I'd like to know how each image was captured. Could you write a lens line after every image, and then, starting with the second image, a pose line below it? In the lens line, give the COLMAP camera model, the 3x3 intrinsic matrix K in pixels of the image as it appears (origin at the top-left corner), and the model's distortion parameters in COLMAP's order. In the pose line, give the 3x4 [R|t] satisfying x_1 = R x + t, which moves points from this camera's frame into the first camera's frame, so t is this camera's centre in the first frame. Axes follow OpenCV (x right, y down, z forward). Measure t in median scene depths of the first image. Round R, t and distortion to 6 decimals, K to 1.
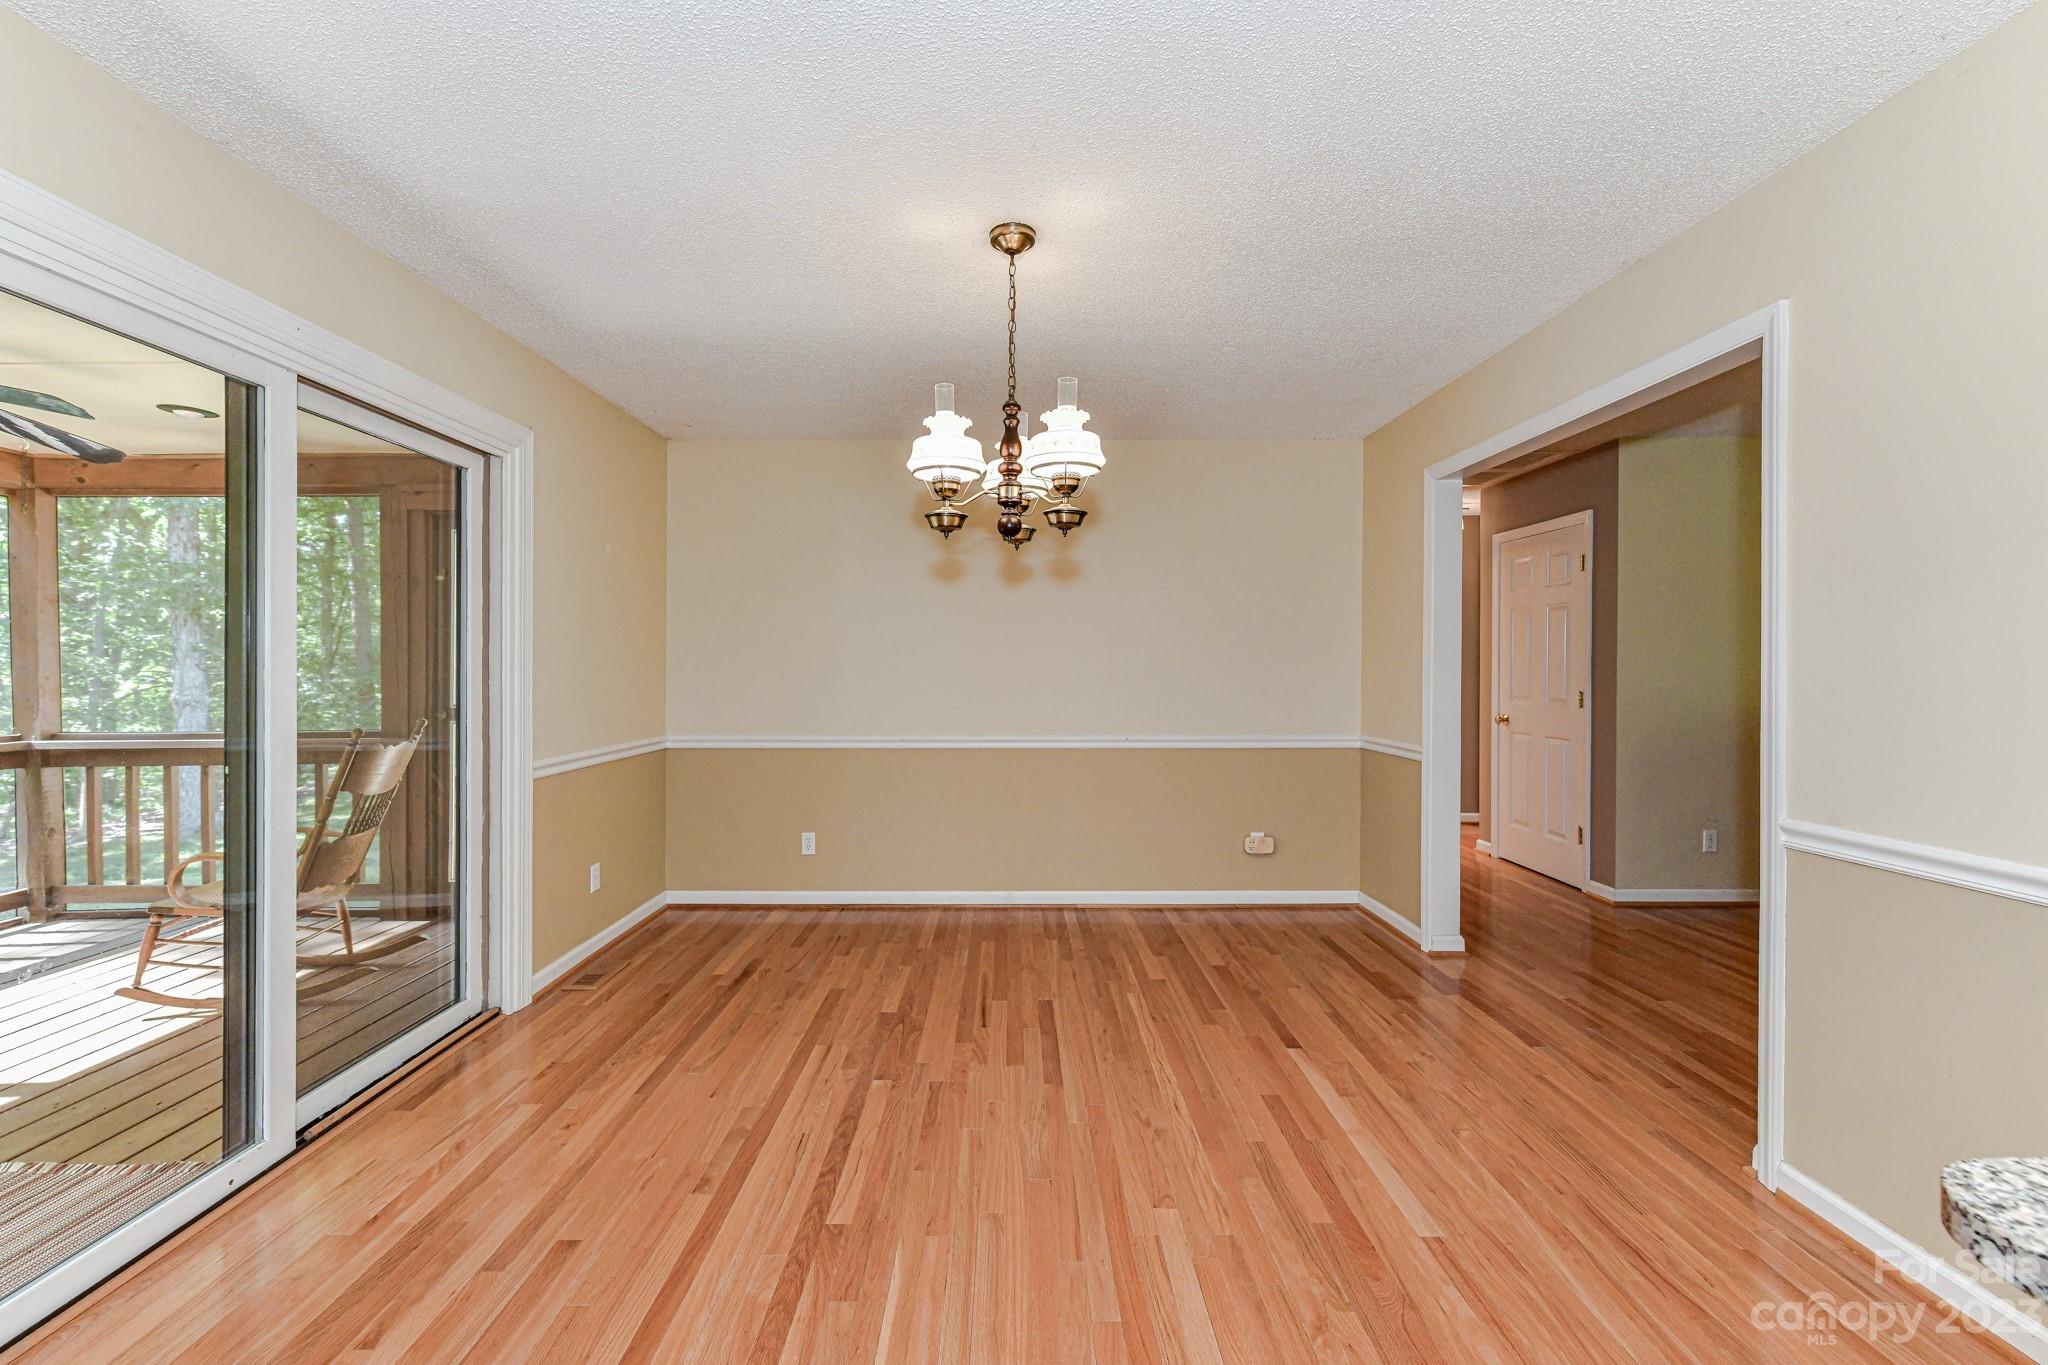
lens RADIAL K [[808.1, 0, 1015.1], [0, 808.1, 661.5], [0, 0, 1]] dist [0.003484, -0.000318]
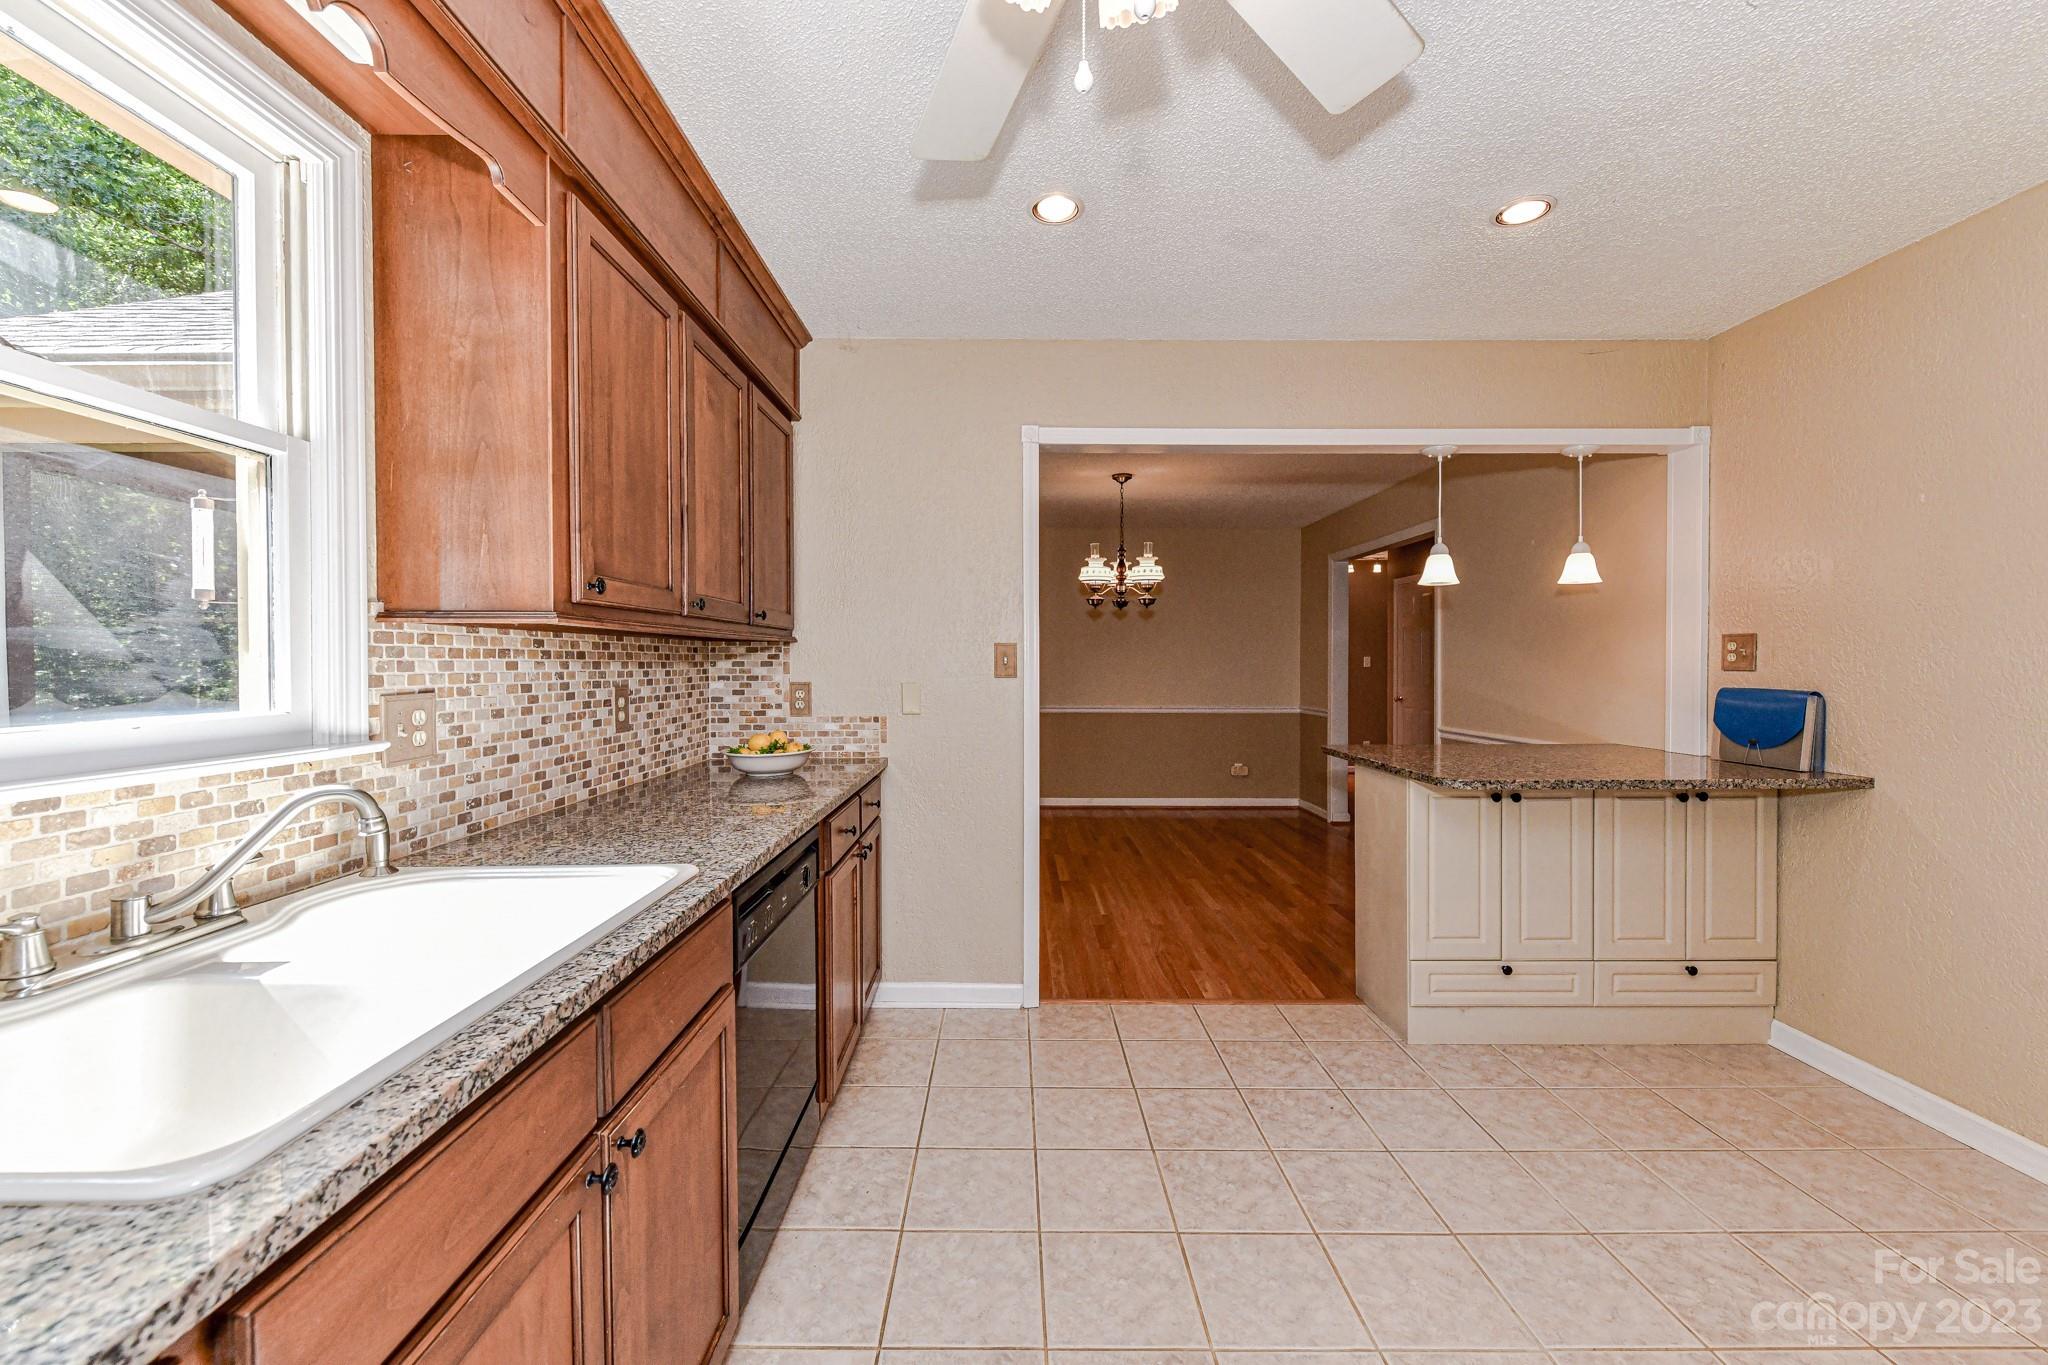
lens RADIAL K [[808.1, 0, 1015.1], [0, 808.1, 661.5], [0, 0, 1]] dist [0.003484, -0.000318]
pose [[0.999994, -0.000588, -0.003288, -0.305239], [0.000597, 0.999996, 0.002776, -0.010884], [0.003286, -0.002778, 0.999991, -1.309647]]
